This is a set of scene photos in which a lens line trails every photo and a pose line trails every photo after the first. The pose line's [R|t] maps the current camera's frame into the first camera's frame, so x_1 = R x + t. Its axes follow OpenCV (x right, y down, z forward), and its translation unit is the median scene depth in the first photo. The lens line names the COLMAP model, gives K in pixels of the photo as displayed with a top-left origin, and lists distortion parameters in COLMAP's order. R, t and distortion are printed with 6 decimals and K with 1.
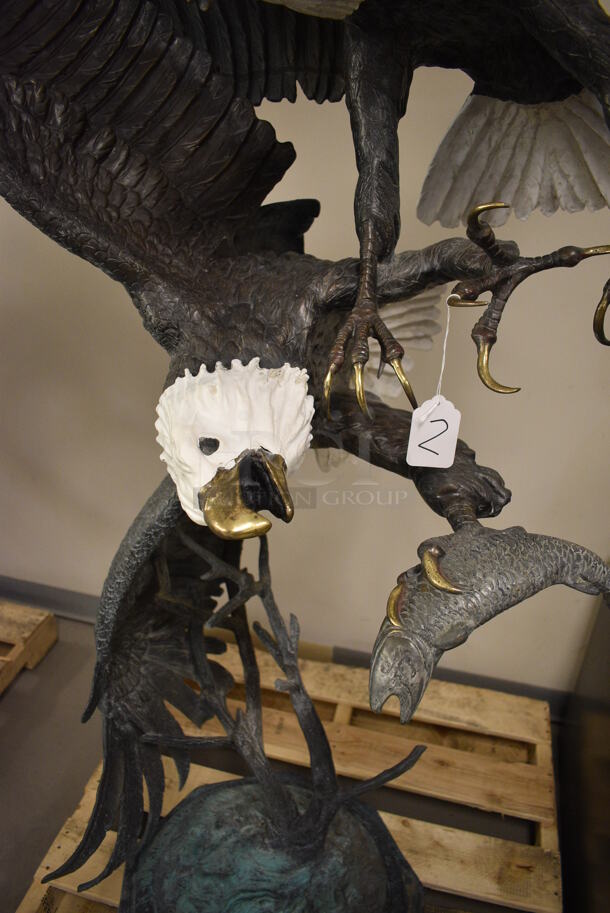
lens RADIAL K [[703.4, 0, 305.0], [0, 703.4, 456.5], [0, 0, 1]] dist [-0.101742, 0.011475]
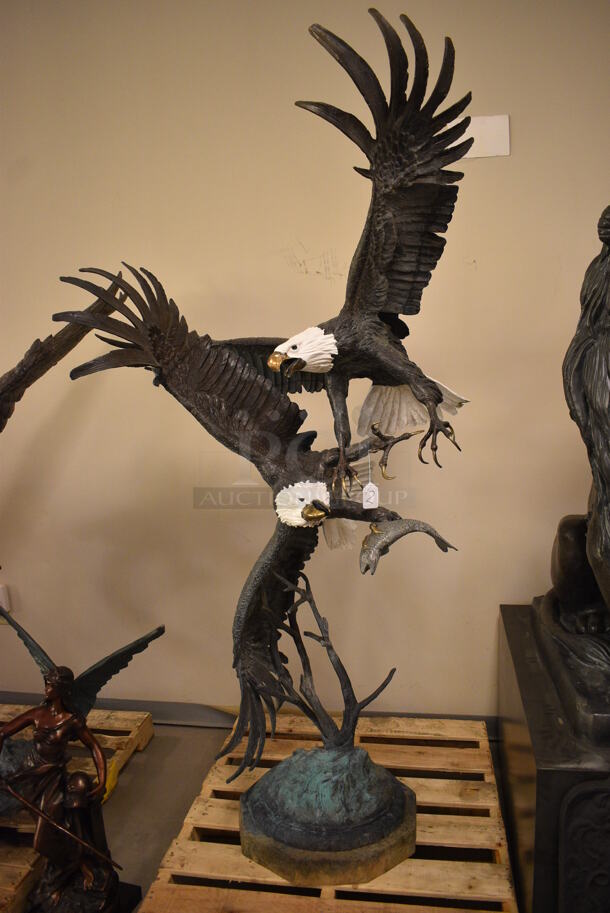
lens RADIAL K [[700.4, 0, 305.0], [0, 700.4, 456.5], [0, 0, 1]] dist [-0.107172, 0.012045]
pose [[0.993764, -0.091575, 0.063611, -0.191743], [0.107703, 0.936003, -0.335109, 0.551664], [-0.028852, 0.339871, 0.940030, -1.320404]]
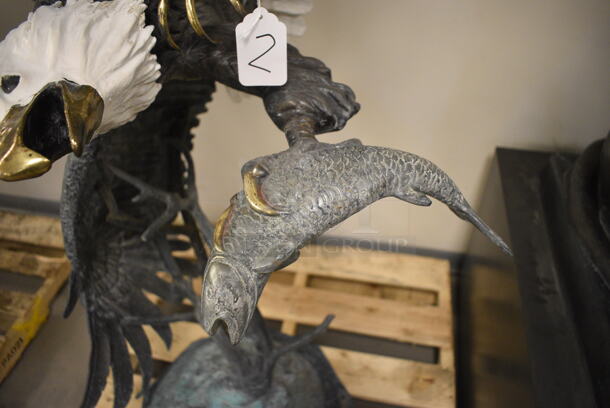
lens RADIAL K [[467.9, 0, 305.0], [0, 467.9, 204.0], [0, 0, 1]] dist [-0.107172, 0.012045]
pose [[0.996954, -0.077758, -0.006100, 0.158846], [0.077139, 0.971410, 0.224526, 0.024721], [-0.011533, -0.224312, 0.974449, 0.229268]]
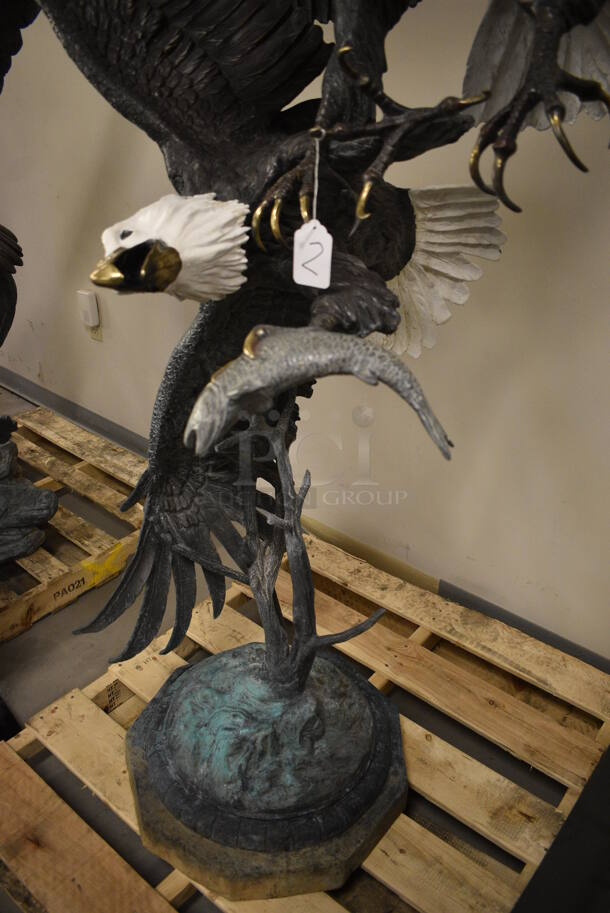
lens RADIAL K [[703.4, 0, 305.0], [0, 703.4, 456.5], [0, 0, 1]] dist [-0.101742, 0.011475]
pose [[0.904157, 0.193198, -0.381019, 0.480332], [-0.186598, 0.980919, 0.054584, 0.168056], [0.384294, 0.021745, 0.922955, -0.059287]]
